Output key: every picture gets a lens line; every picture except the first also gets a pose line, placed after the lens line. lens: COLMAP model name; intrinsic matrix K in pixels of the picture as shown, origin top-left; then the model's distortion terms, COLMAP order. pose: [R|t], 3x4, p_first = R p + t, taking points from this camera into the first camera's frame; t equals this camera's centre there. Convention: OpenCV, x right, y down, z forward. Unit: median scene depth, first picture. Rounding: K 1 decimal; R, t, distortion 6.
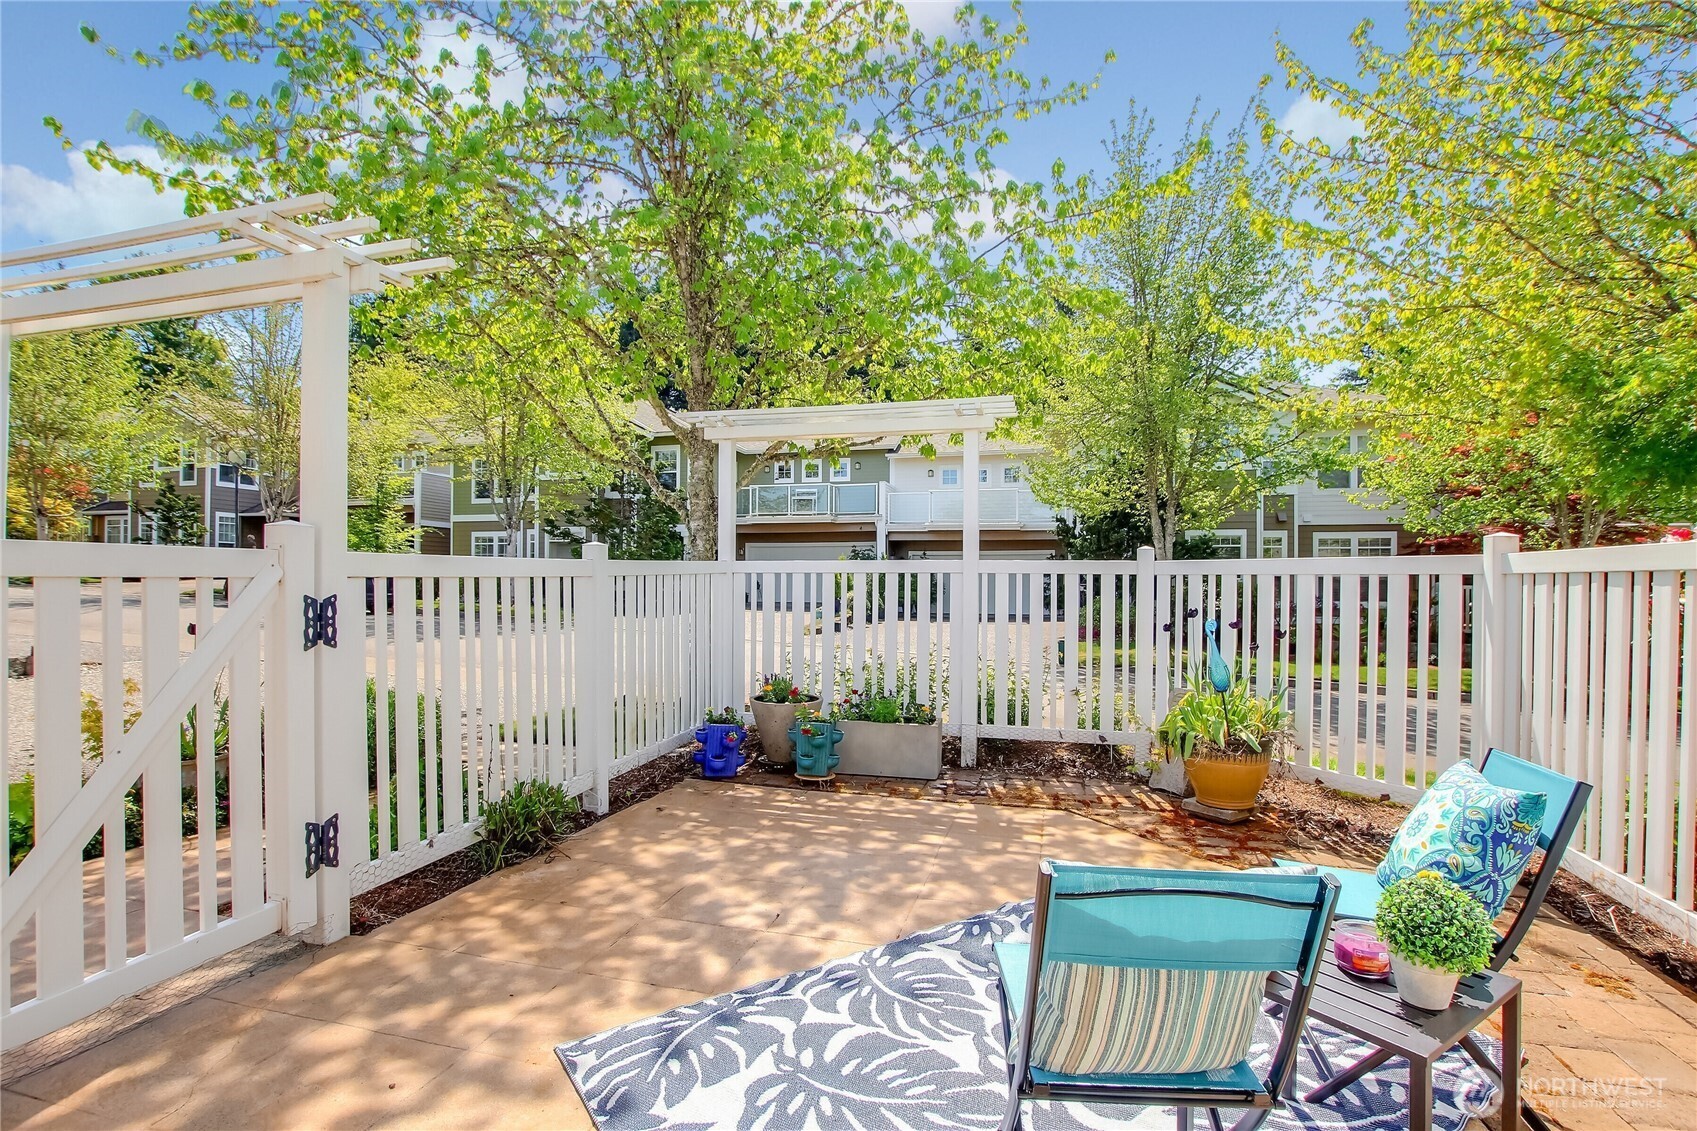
lens RADIAL K [[787.8, 0, 849.5], [0, 787.8, 572.5], [0, 0, 1]] dist [-0.027978, -0.000561]
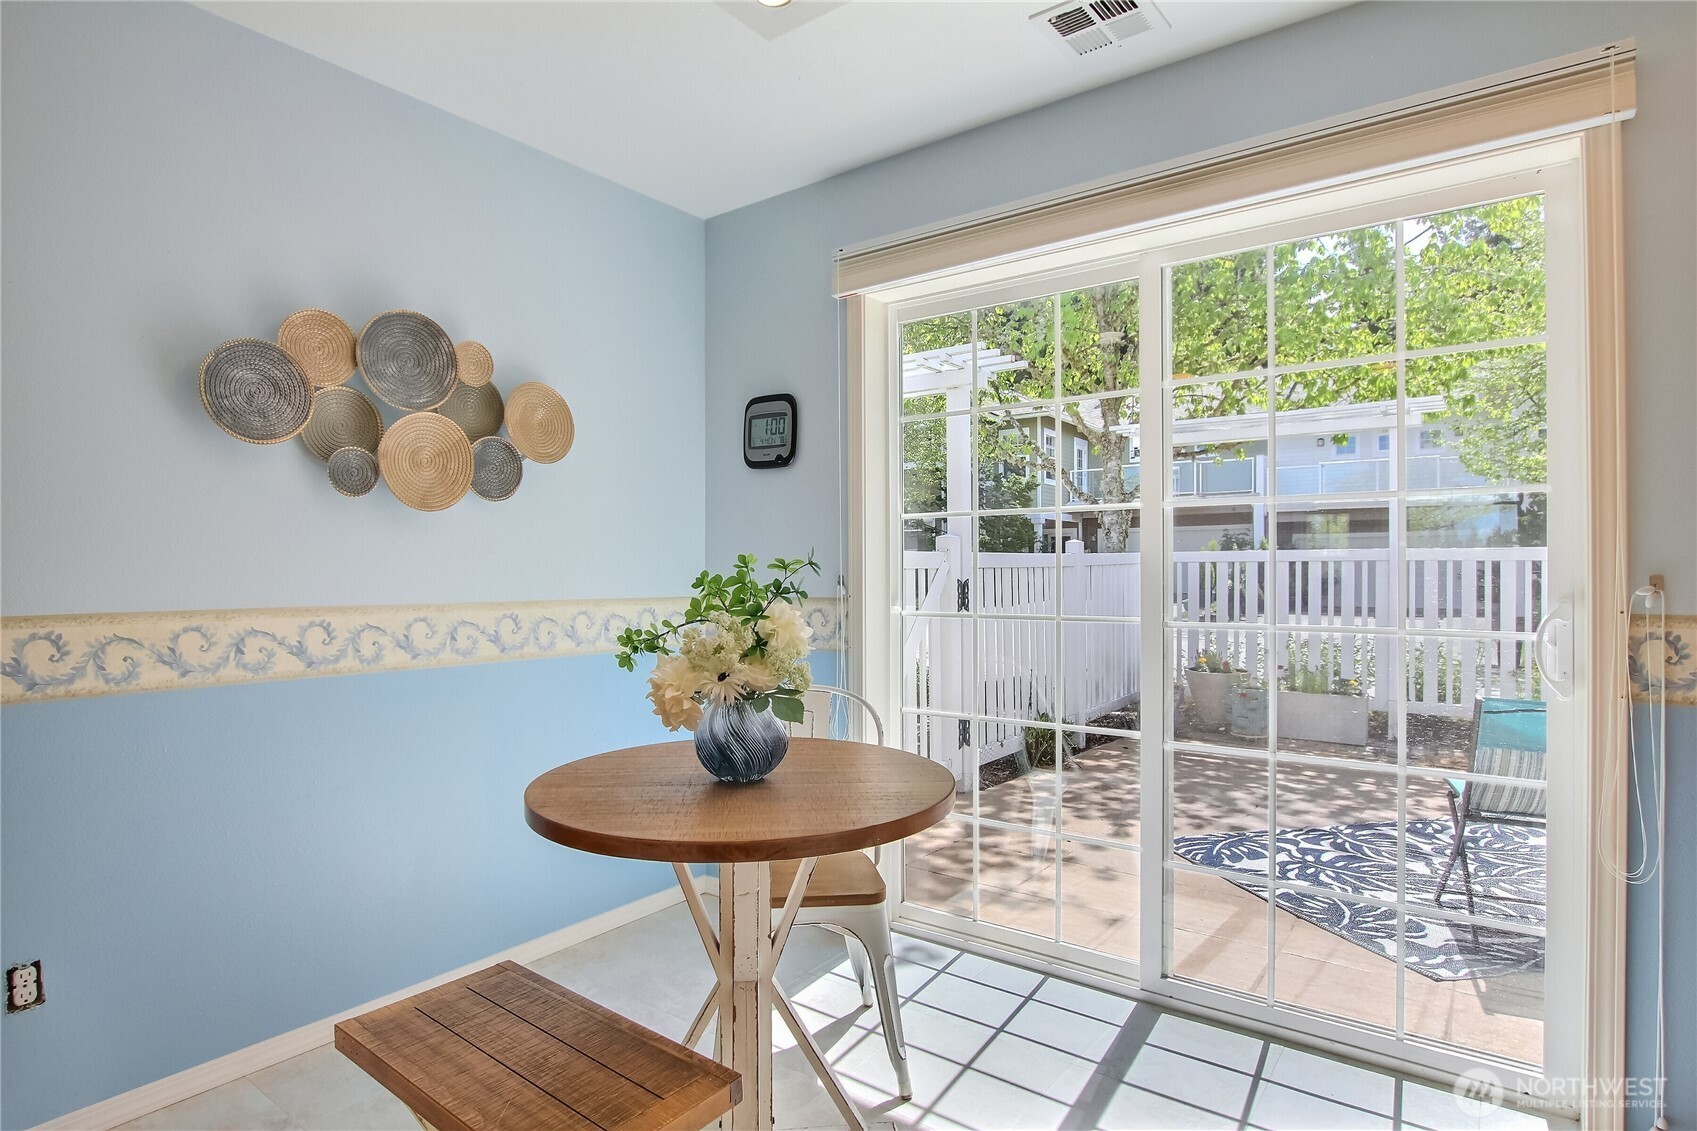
lens RADIAL K [[873.1, 0, 852.6], [0, 873.1, 566.6], [0, 0, 1]] dist [-0.023227, -0.000470]
pose [[0.927127, -0.006986, -0.374683, -0.171166], [0.009053, 0.999952, 0.003759, -0.006074], [0.374639, -0.006877, 0.927145, -0.690741]]
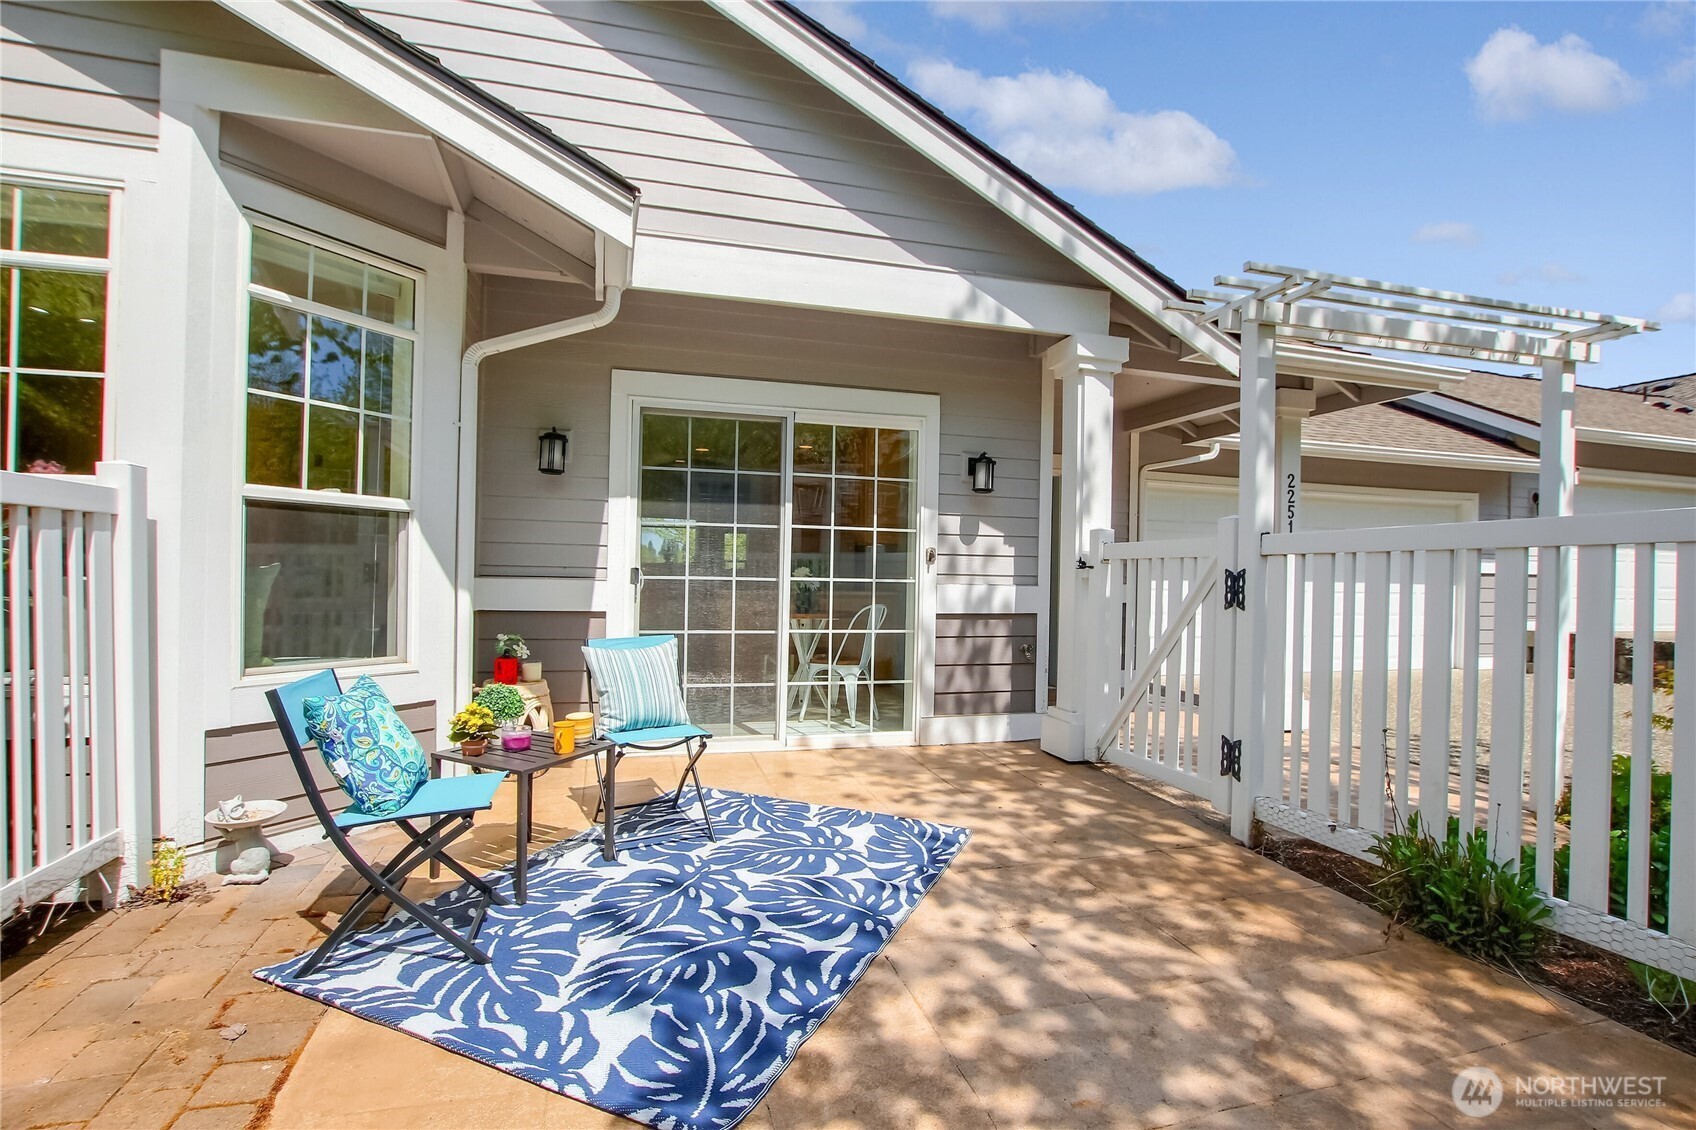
lens RADIAL K [[787.4, 0, 849.0], [0, 787.4, 571.9], [0, 0, 1]] dist [-0.027978, -0.000561]
pose [[-0.857165, -0.029408, -0.514202, 0.486793], [-0.014935, 0.999368, -0.032259, 0.073736], [0.514825, -0.019972, -0.857063, 1.535289]]
